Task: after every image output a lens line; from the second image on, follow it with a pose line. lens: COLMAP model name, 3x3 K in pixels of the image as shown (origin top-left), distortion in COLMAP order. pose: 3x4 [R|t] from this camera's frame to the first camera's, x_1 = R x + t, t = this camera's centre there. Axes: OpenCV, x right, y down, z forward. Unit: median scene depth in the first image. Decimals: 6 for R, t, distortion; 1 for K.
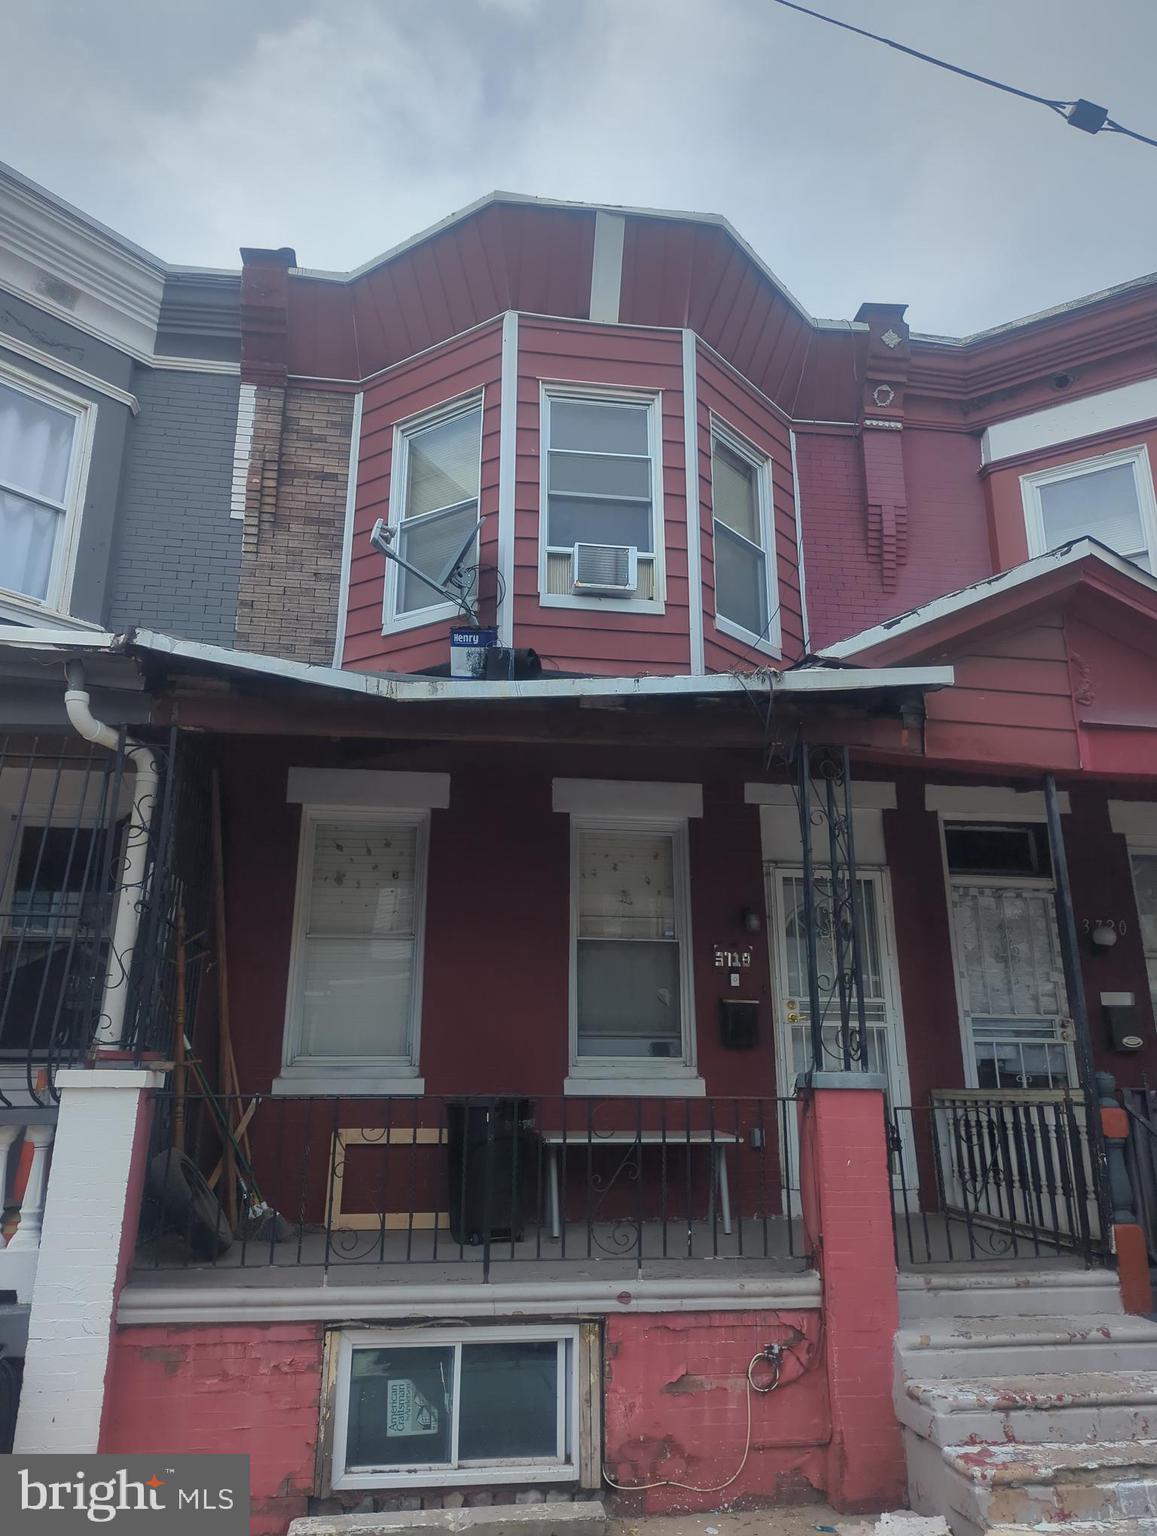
lens RADIAL K [[1087.1, 0, 571.2], [0, 1087.1, 761.8], [0, 0, 1]] dist [0.063903, -0.057033]
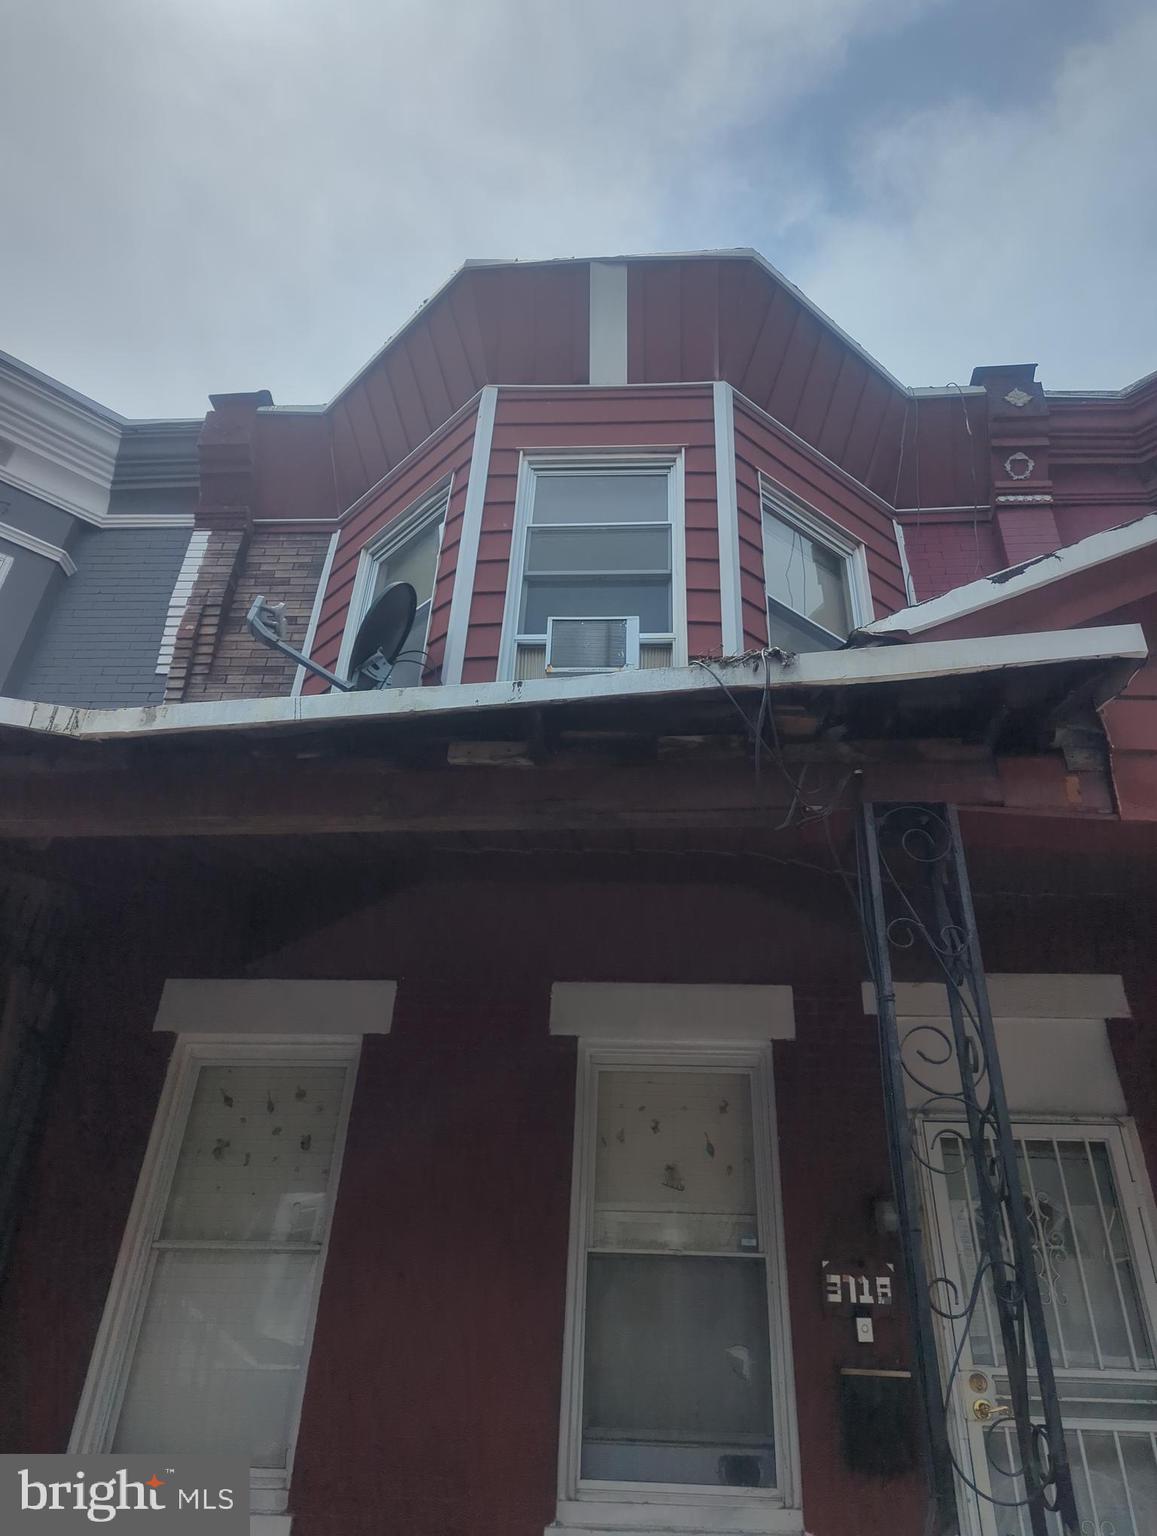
lens RADIAL K [[1087.1, 0, 590.5], [0, 1087.1, 771.5], [0, 0, 1]] dist [0.063903, -0.057033]
pose [[0.980461, -0.083183, -0.178261, 0.138249], [0.025605, 0.952449, -0.303619, 0.097273], [0.195041, 0.293123, 0.935969, 0.368894]]
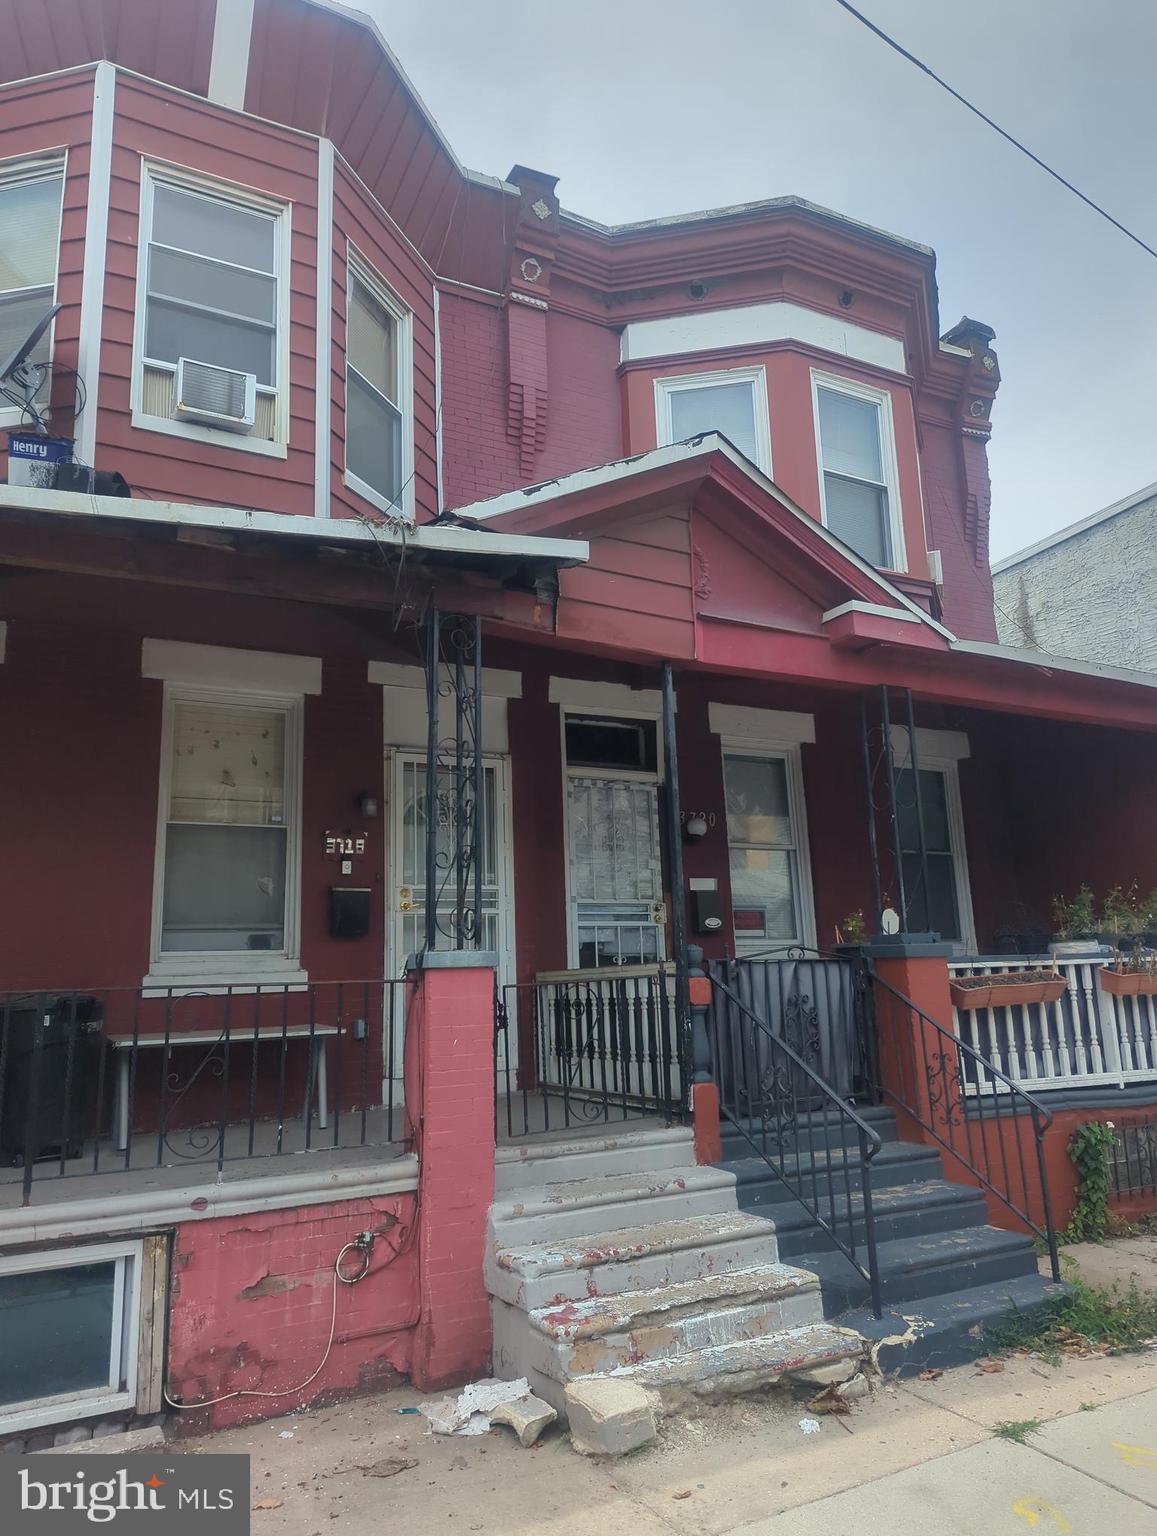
lens RADIAL K [[1087.1, 0, 591.5], [0, 1087.1, 763.0], [0, 0, 1]] dist [0.063903, -0.057033]
pose [[0.933919, 0.036998, 0.355565, 0.009416], [-0.065410, 0.995524, 0.068216, 0.032333], [-0.351450, -0.086965, 0.932159, 0.056635]]
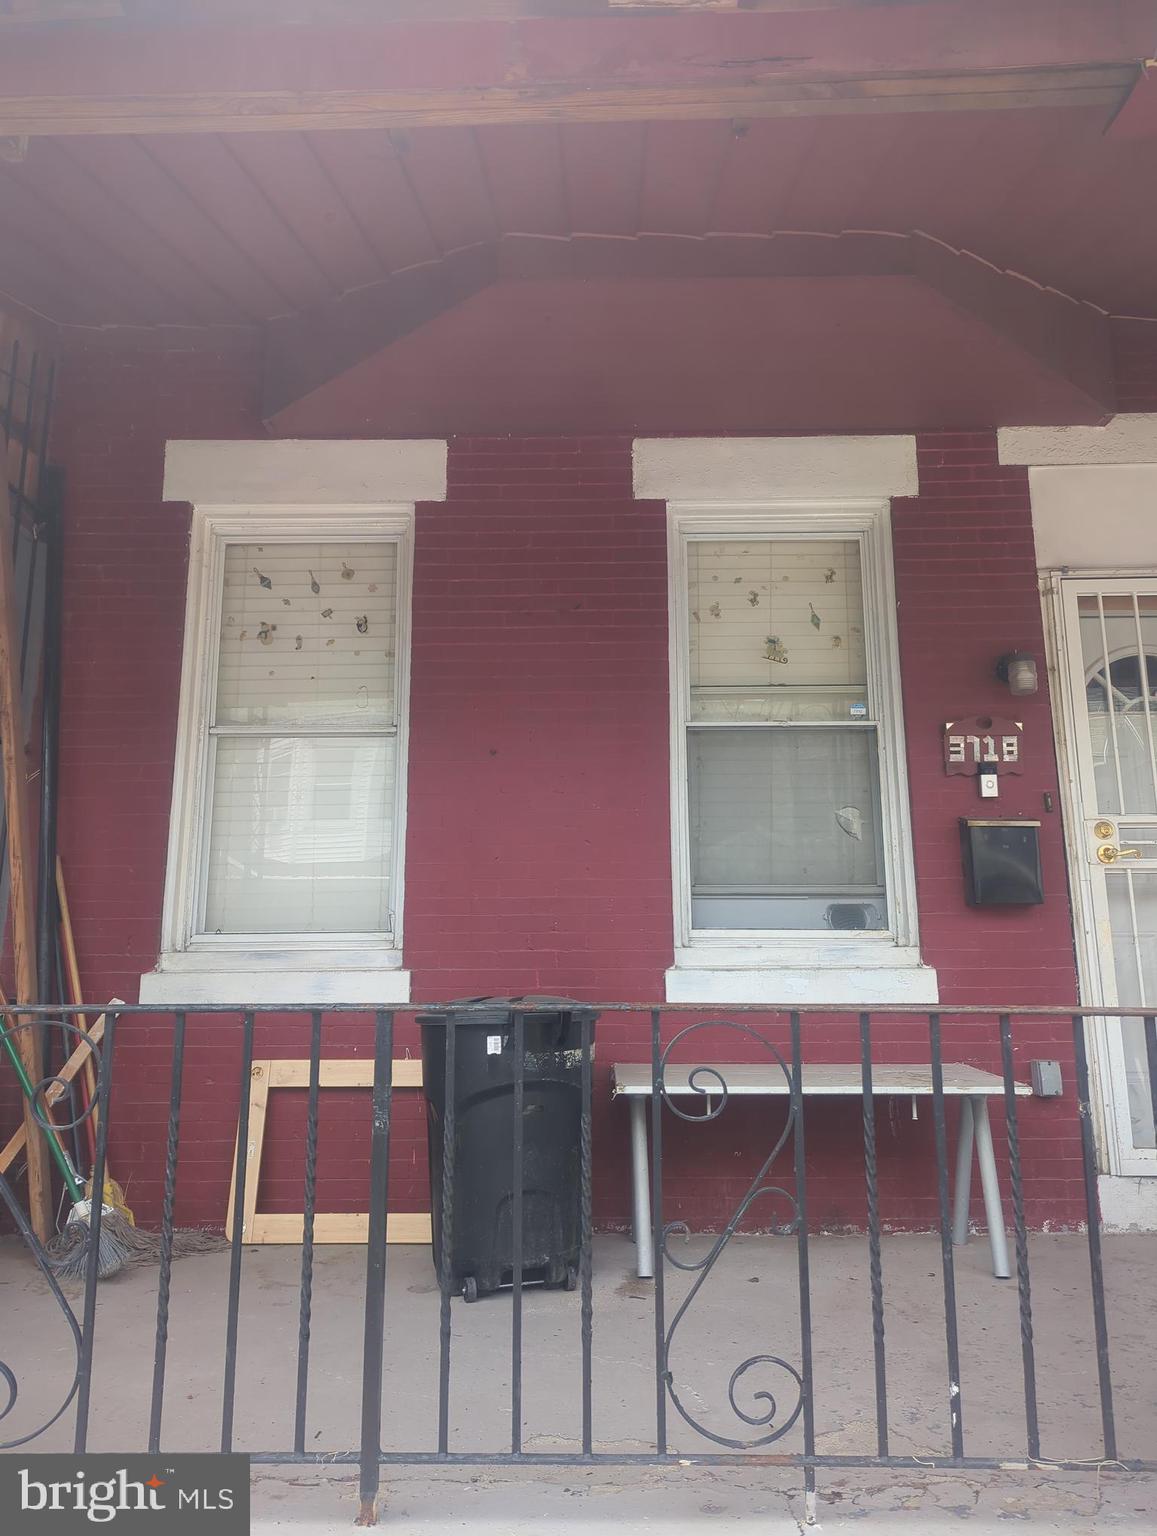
lens RADIAL K [[1087.1, 0, 580.8], [0, 1087.1, 770.1], [0, 0, 1]] dist [0.063903, -0.057033]
pose [[0.987321, -0.036994, -0.154363, 0.037522], [0.051904, 0.994246, 0.093703, 0.133546], [0.150008, -0.100527, 0.983561, 0.454217]]
